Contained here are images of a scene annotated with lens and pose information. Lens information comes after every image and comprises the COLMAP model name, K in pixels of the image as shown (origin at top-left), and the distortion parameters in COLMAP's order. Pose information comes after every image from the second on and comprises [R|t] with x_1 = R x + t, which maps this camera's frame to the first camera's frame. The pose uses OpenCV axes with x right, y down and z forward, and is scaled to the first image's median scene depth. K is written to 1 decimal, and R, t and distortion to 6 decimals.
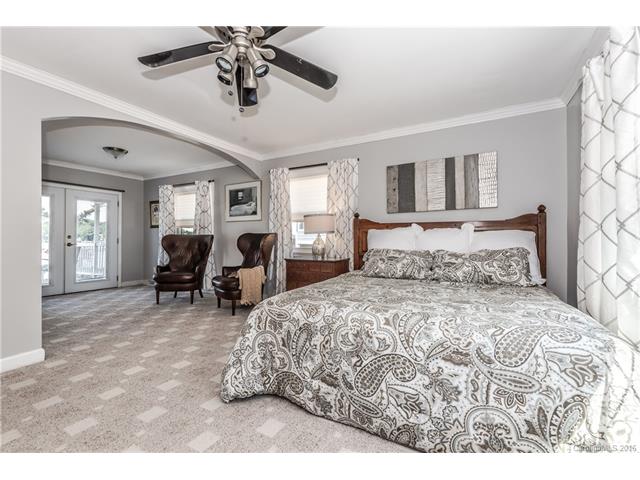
lens RADIAL K [[276.4, 0, 311.0], [0, 276.4, 242.2], [0, 0, 1]] dist [0.000414, -0.000263]
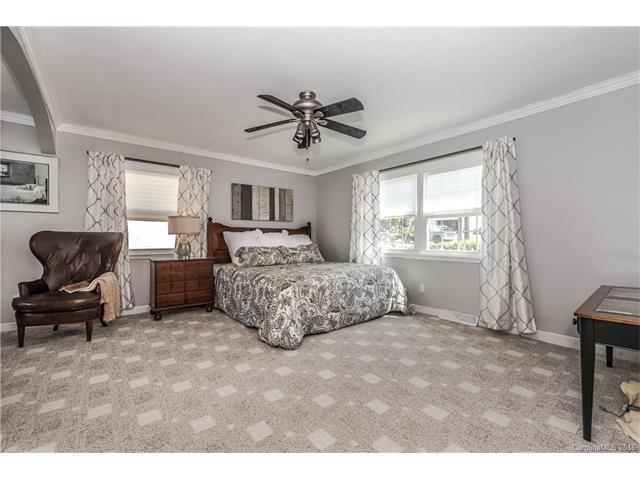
lens RADIAL K [[276.4, 0, 311.0], [0, 276.4, 242.2], [0, 0, 1]] dist [0.000414, -0.000263]
pose [[0.396680, -0.010637, 0.917895, -0.985776], [0.010358, 0.999921, 0.007111, -0.004297], [-0.917898, 0.006687, 0.396759, 0.196077]]
